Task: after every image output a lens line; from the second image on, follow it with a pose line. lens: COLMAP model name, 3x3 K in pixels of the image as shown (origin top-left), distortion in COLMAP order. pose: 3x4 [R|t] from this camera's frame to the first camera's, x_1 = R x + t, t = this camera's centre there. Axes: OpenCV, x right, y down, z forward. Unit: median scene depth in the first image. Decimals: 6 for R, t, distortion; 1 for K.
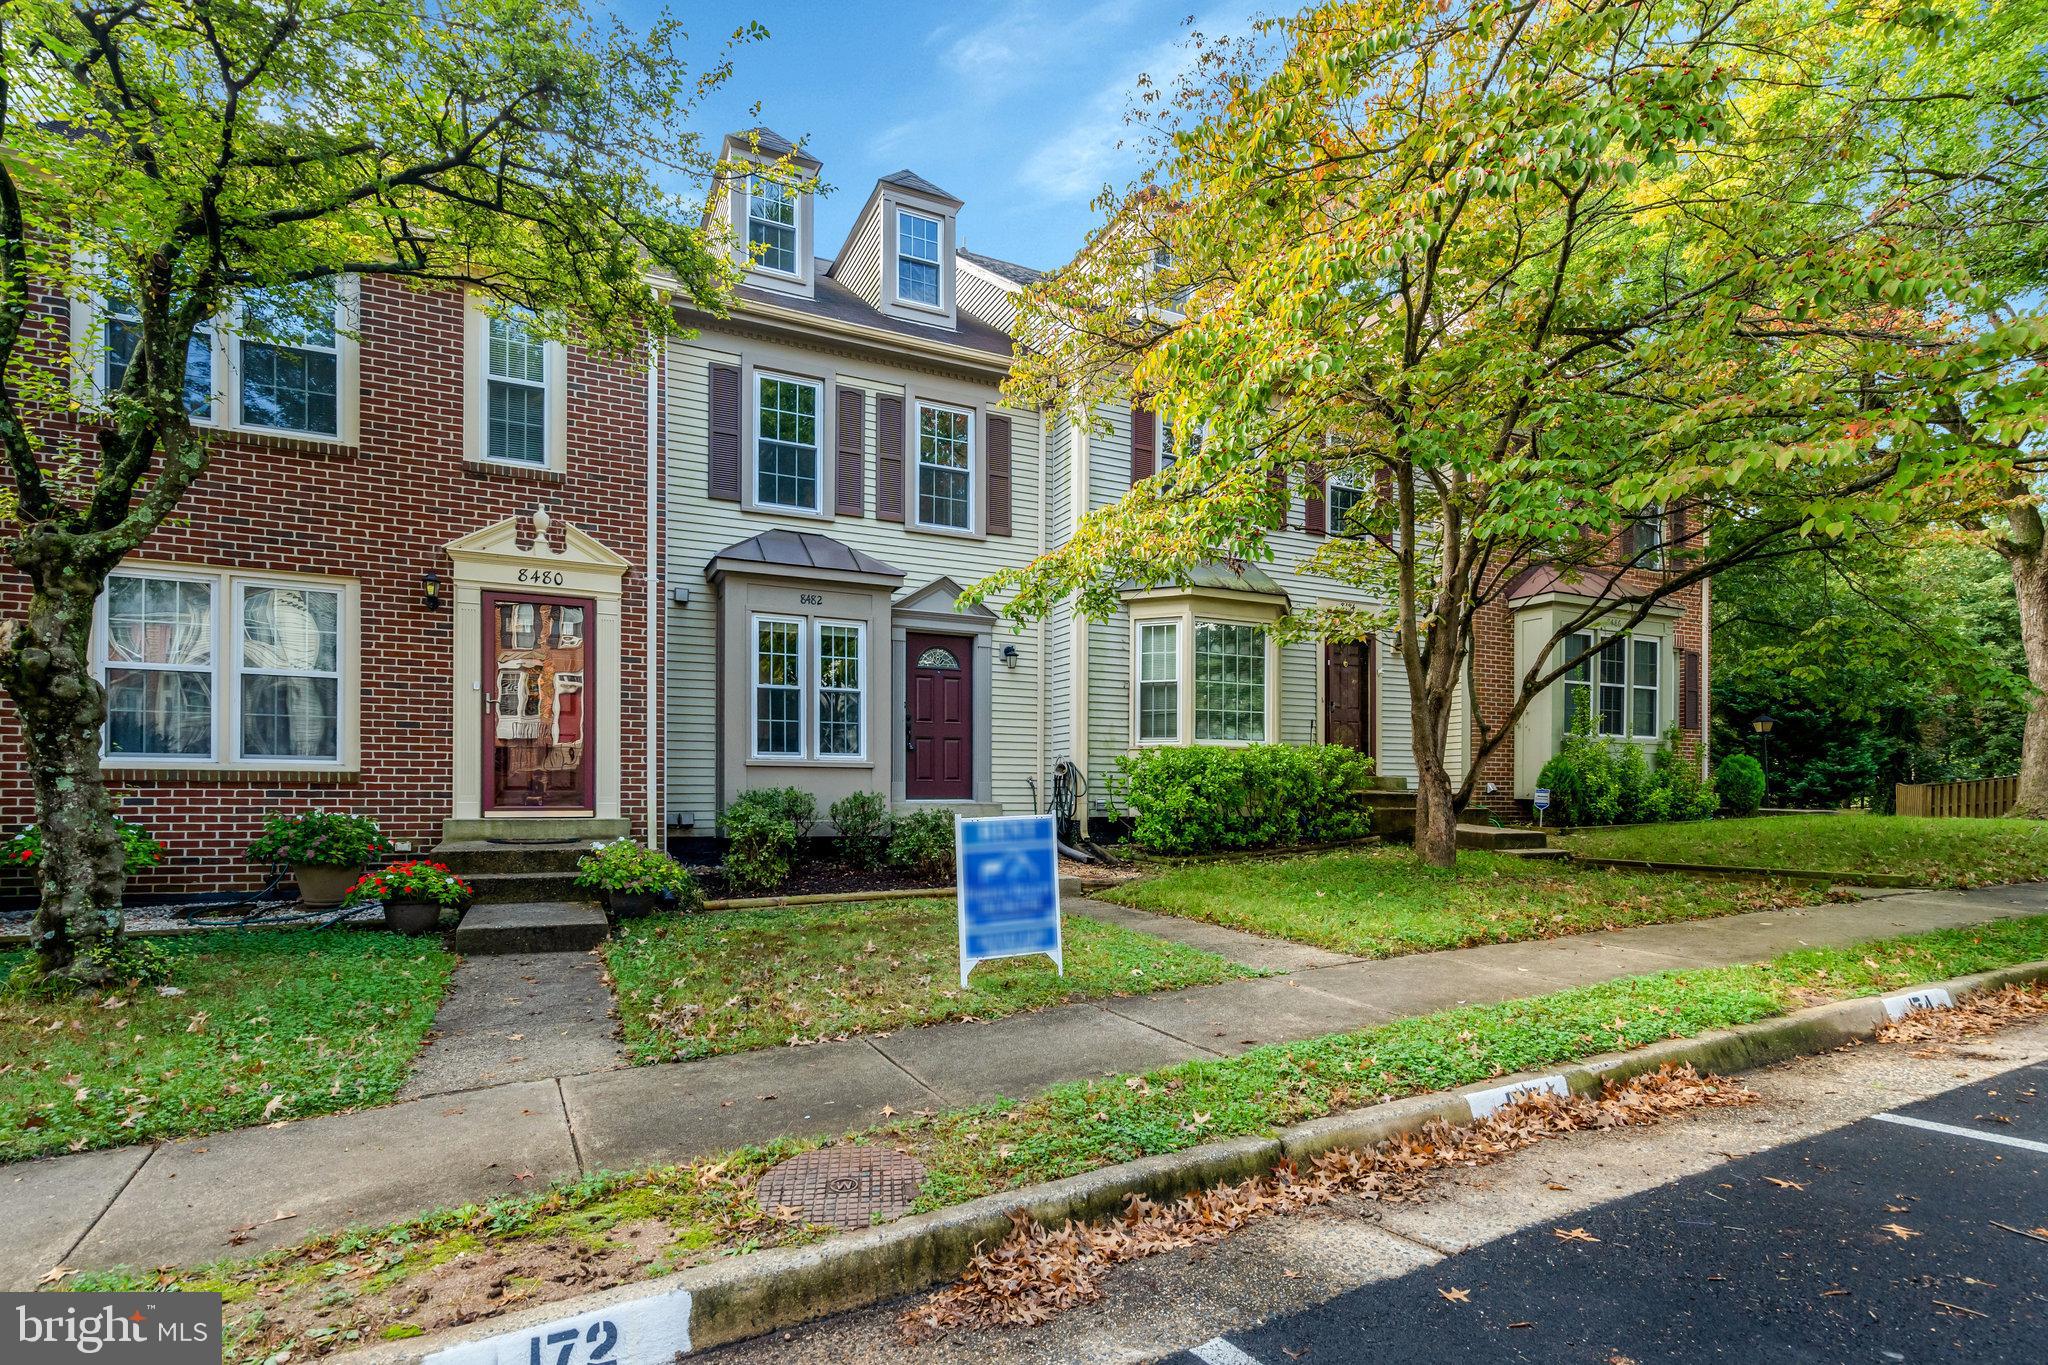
lens RADIAL K [[953.7, 0, 1001.9], [0, 953.7, 789.0], [0, 0, 1]] dist [-0.000451, -0.000006]
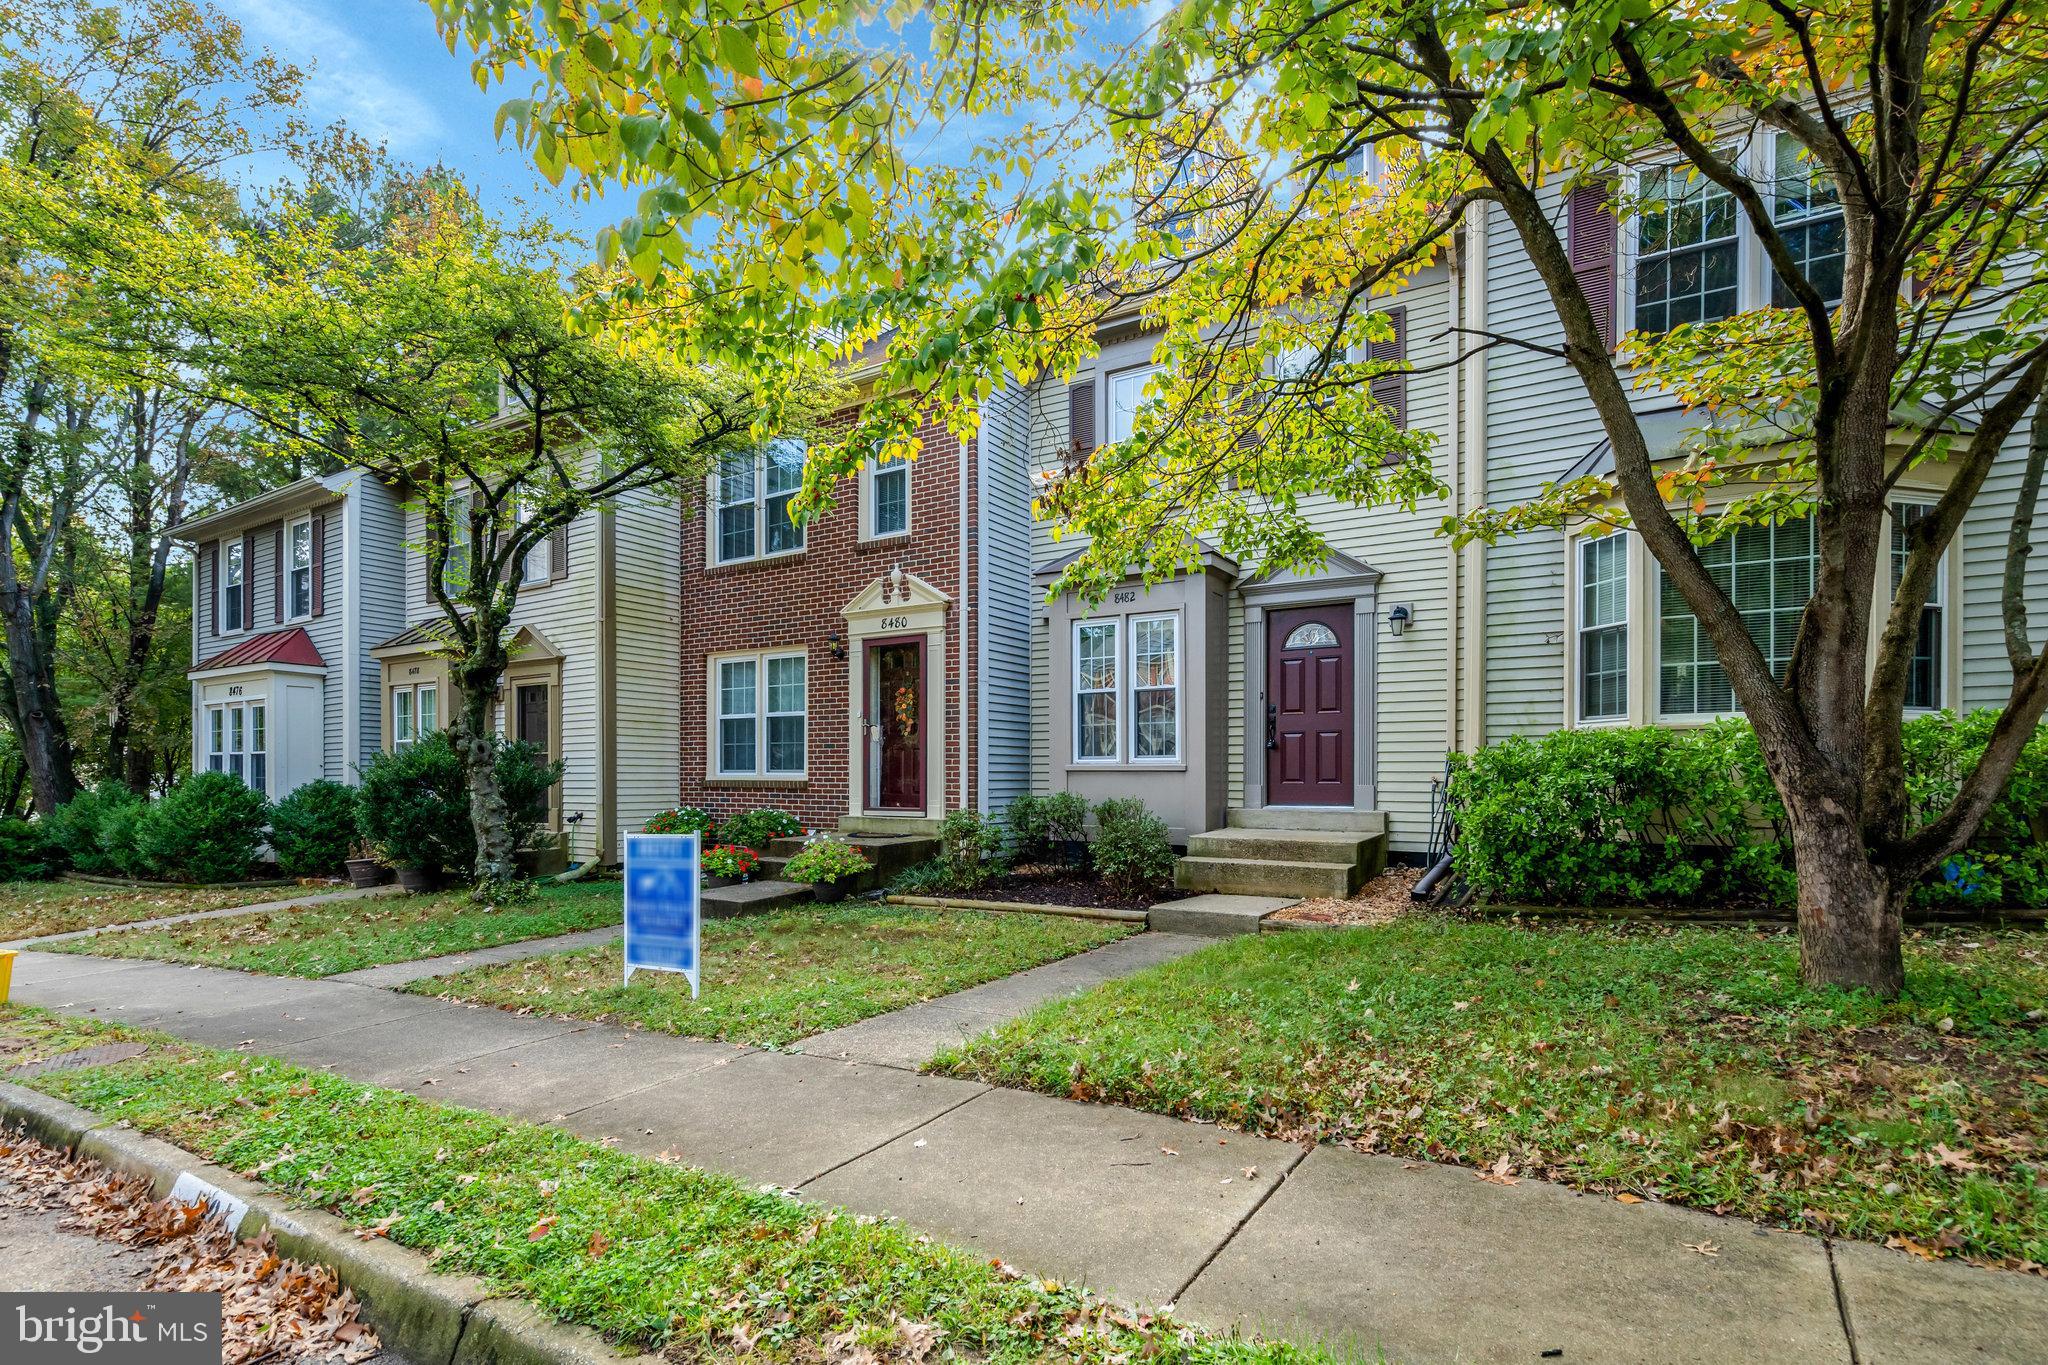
lens RADIAL K [[953.7, 0, 1007.3], [0, 953.7, 782.1], [0, 0, 1]] dist [-0.000451, -0.000006]
pose [[0.555364, 0.001097, -0.831607, 0.621677], [0.003522, 0.999987, 0.003671, -0.017974], [0.831600, -0.004968, 0.555353, 0.422575]]
